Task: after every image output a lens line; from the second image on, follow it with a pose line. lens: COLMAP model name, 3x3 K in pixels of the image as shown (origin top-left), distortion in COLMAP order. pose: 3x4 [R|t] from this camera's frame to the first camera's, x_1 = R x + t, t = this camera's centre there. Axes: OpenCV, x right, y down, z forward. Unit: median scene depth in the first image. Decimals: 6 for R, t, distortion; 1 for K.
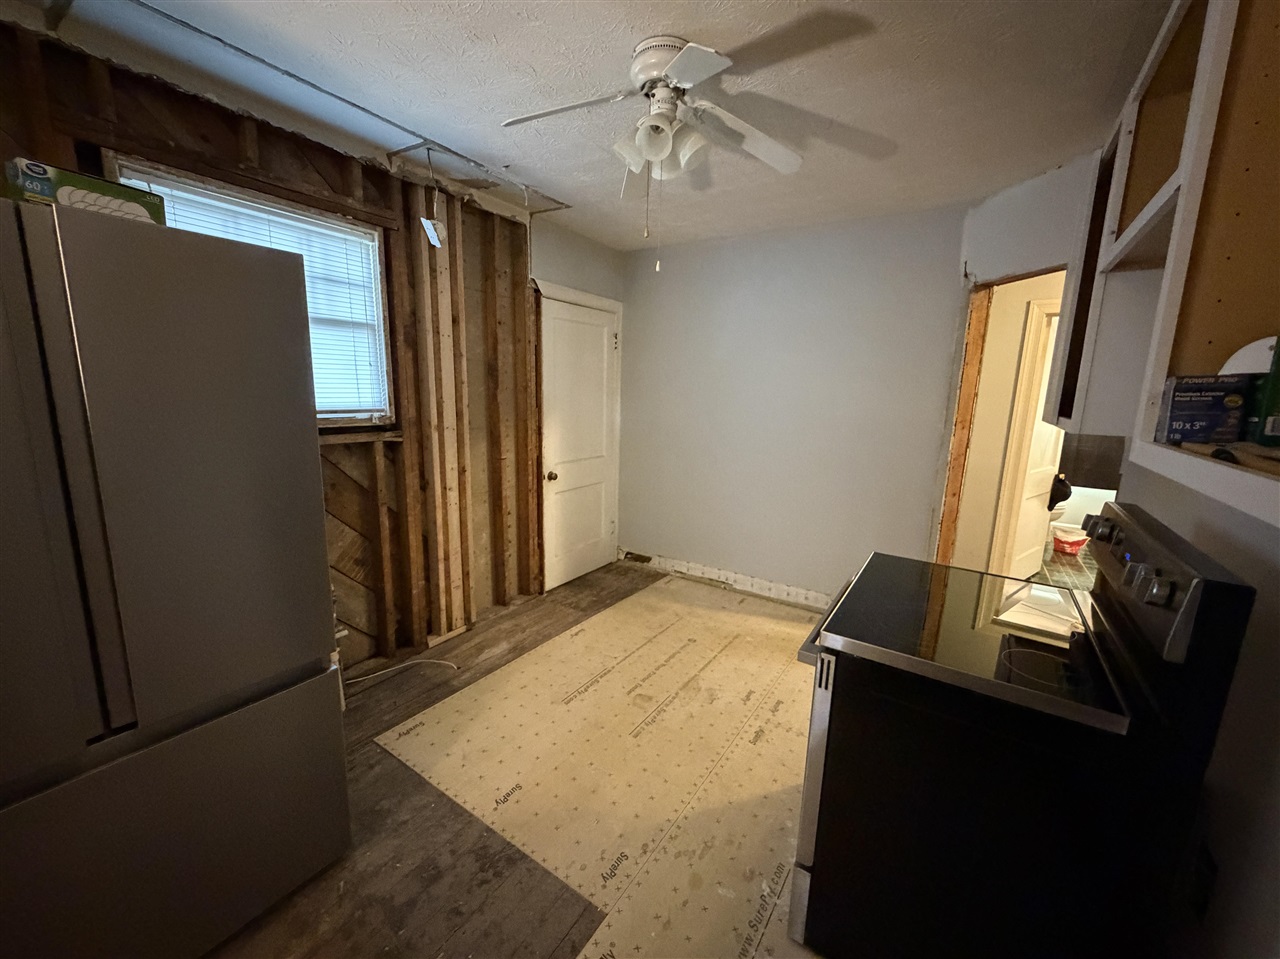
lens RADIAL K [[505.5, 0, 638.2], [0, 505.5, 476.7], [0, 0, 1]] dist [0.000317, 0.000046]
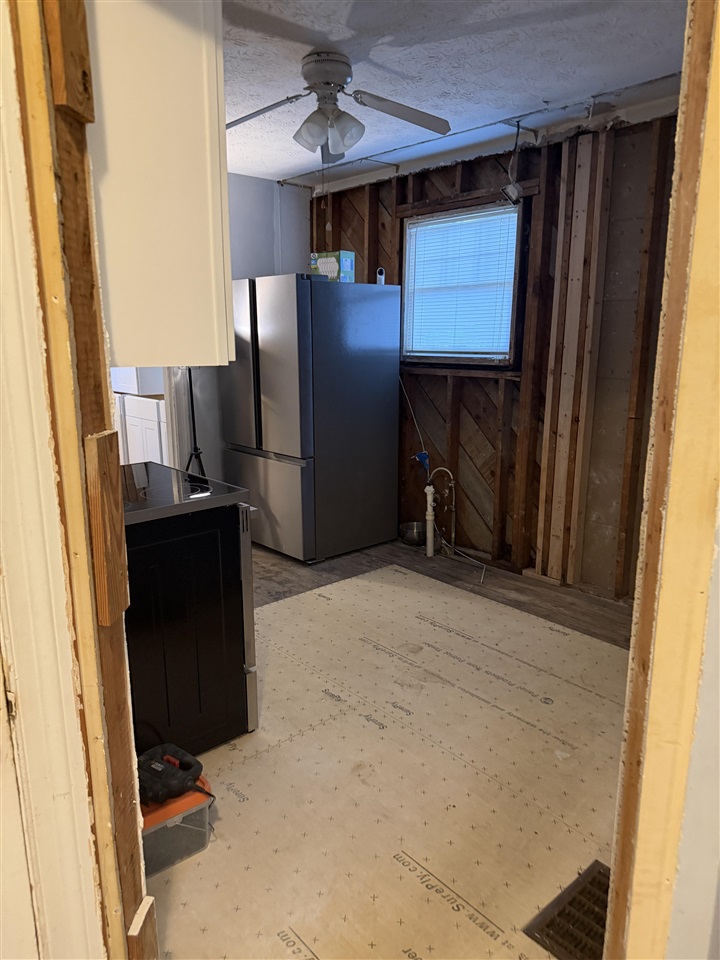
lens RADIAL K [[673.4, 0, 359.5], [0, 673.4, 483.1], [0, 0, 1]] dist [0.011516, -0.000140]
pose [[-0.260030, 0.178506, -0.948957, 1.144416], [-0.174009, 0.958012, 0.227891, -0.135425], [0.949792, 0.224386, -0.218050, 1.051890]]
